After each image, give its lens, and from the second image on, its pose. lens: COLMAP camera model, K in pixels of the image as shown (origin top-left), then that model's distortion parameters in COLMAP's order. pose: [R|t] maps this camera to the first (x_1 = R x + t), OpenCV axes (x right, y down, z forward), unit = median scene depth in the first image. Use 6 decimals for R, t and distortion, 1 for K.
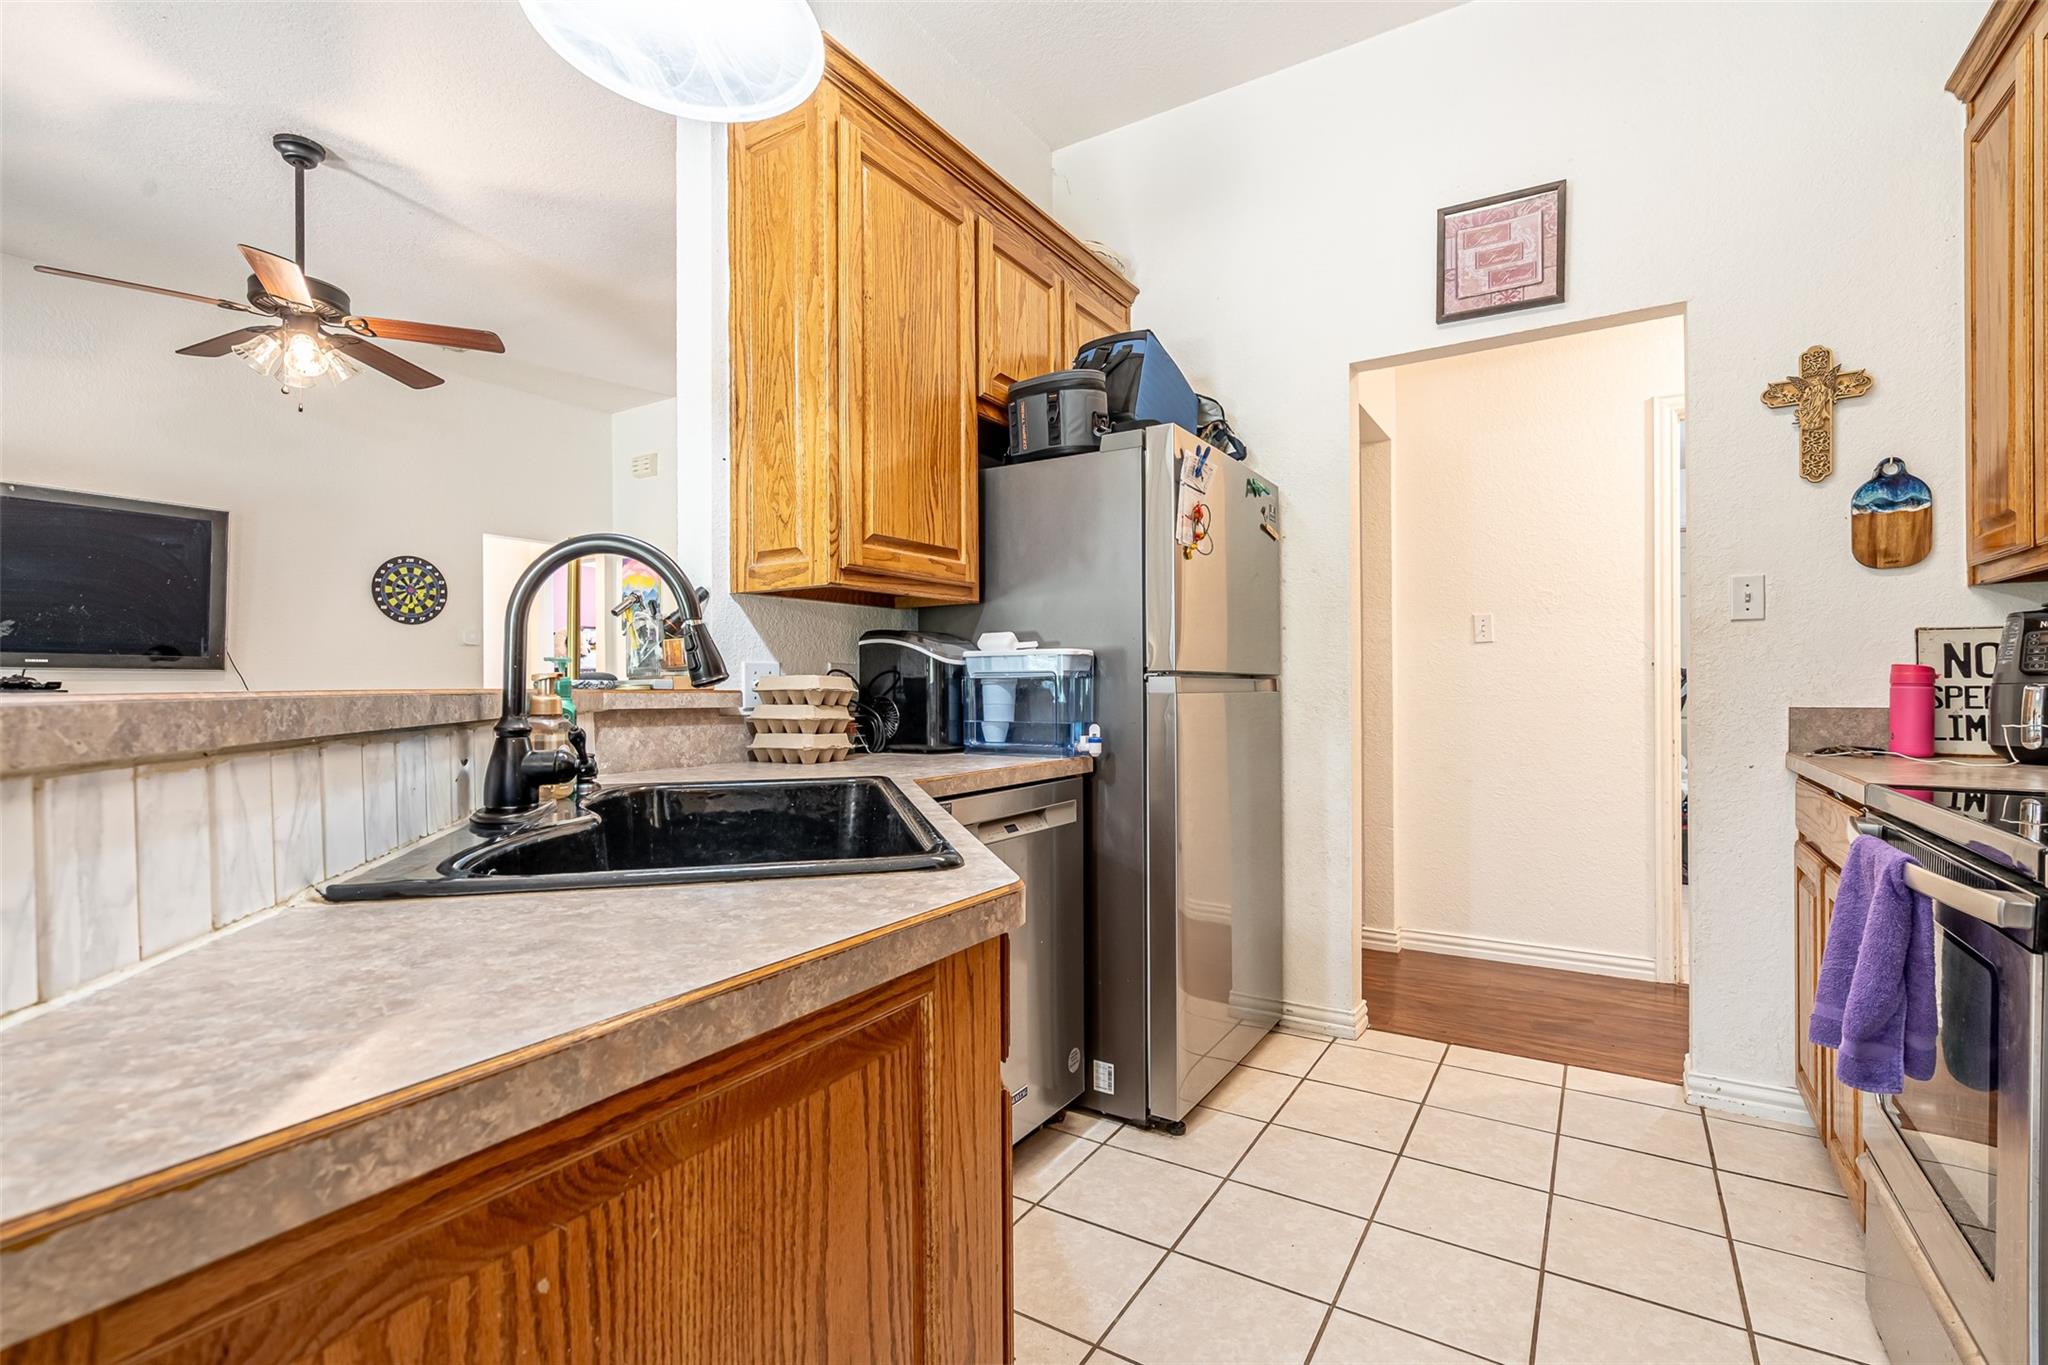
lens RADIAL K [[928.8, 0, 1025.9], [0, 928.8, 681.4], [0, 0, 1]] dist [-0.009892, 0.001195]
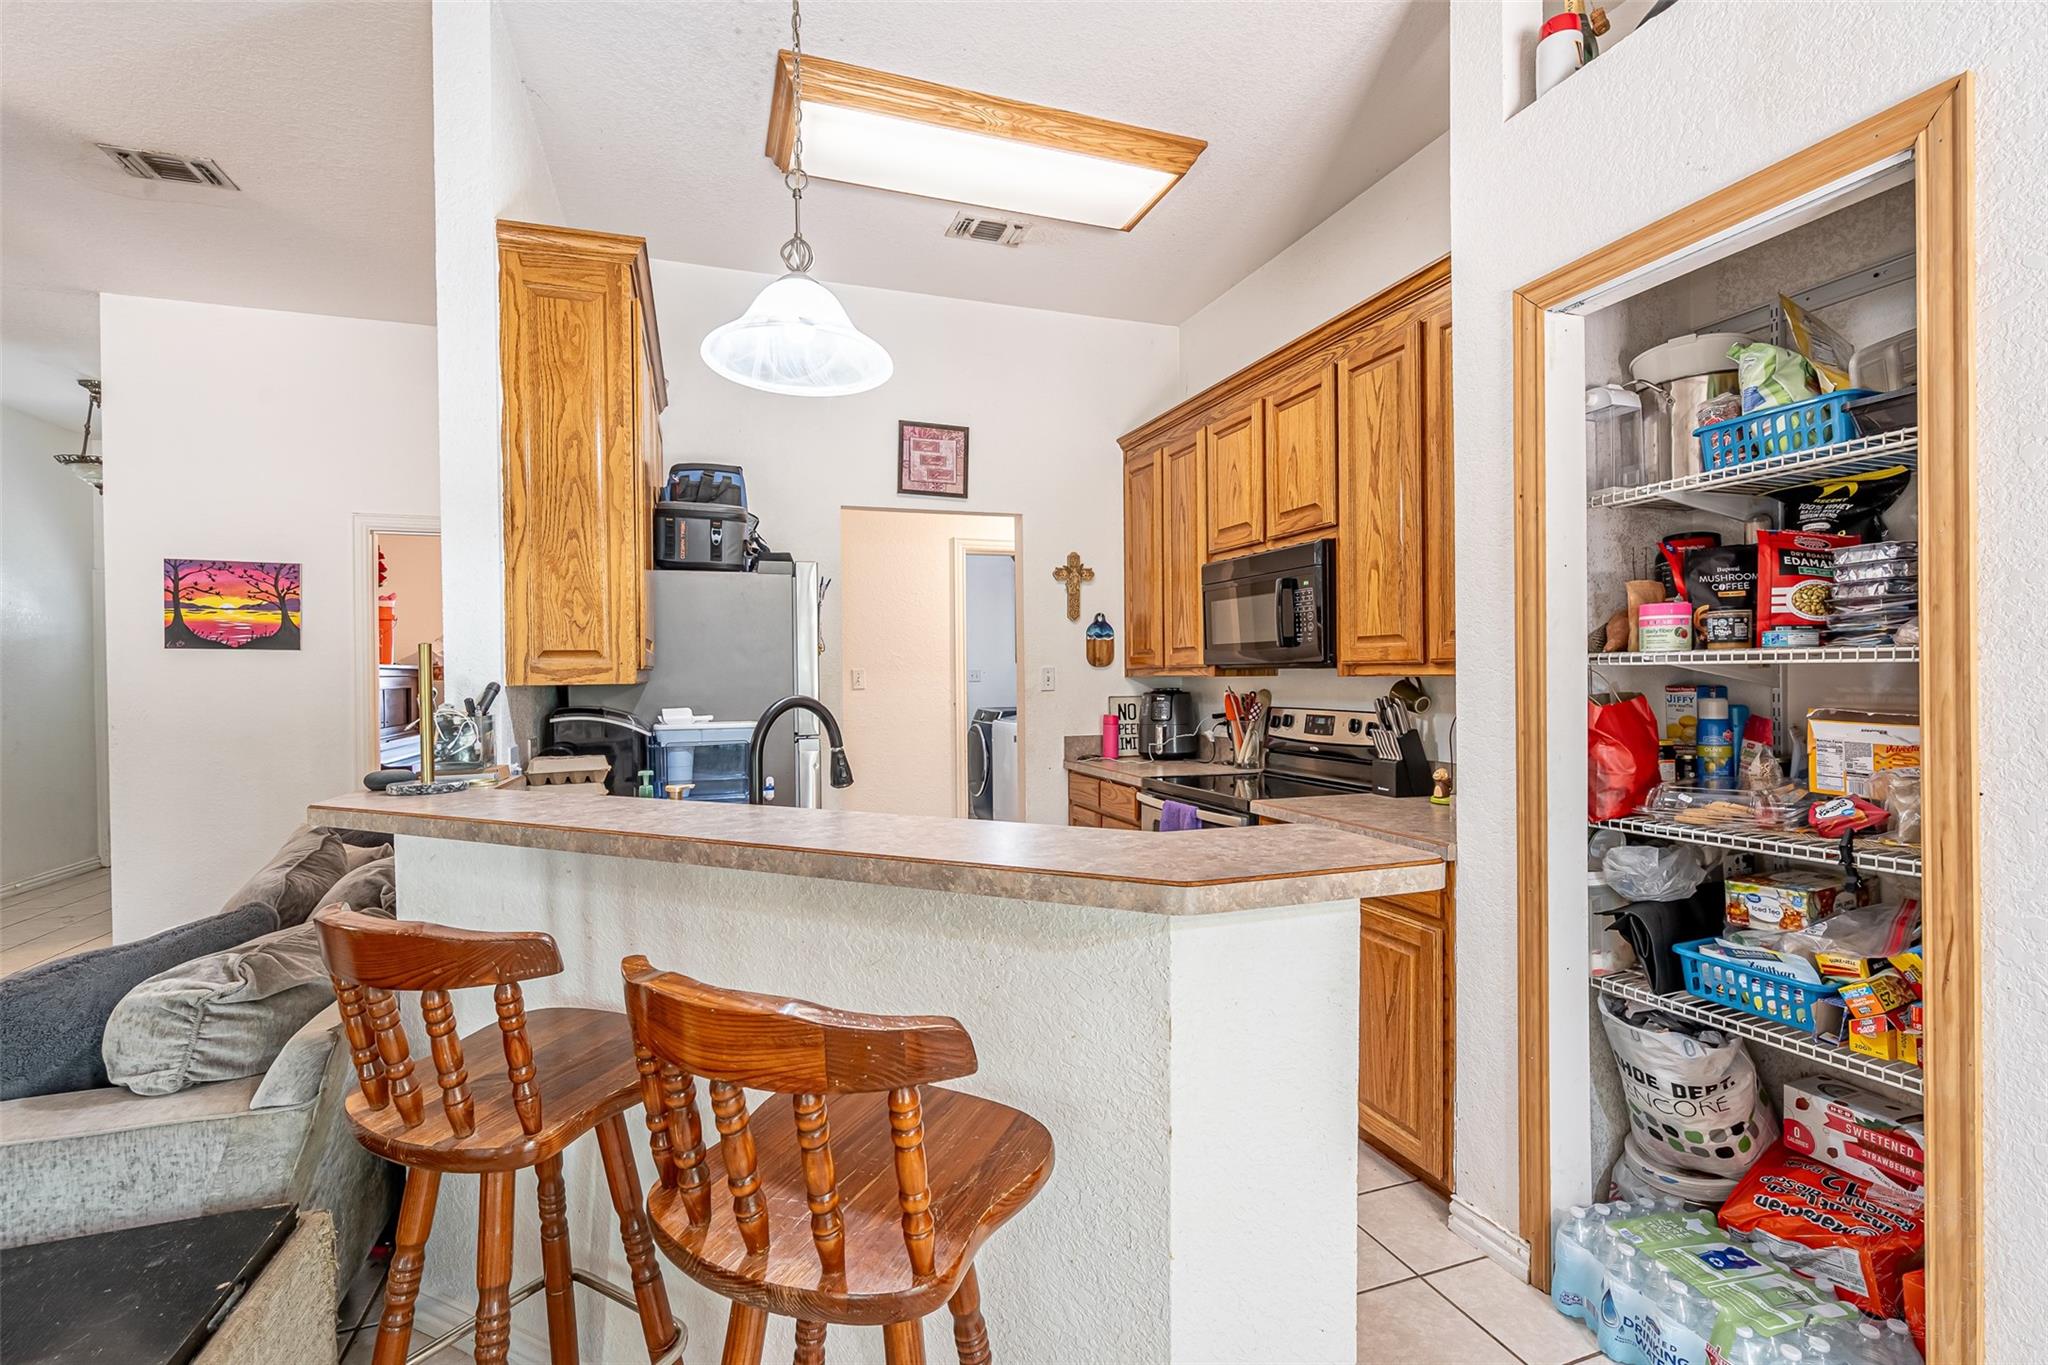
lens RADIAL K [[928.8, 0, 1023.1], [0, 928.8, 676.3], [0, 0, 1]] dist [-0.009892, 0.001195]
pose [[0.620715, -0.002753, 0.784032, -0.777652], [0.001622, 0.999996, 0.002228, -0.105317], [-0.784035, -0.000111, 0.620717, -0.146193]]
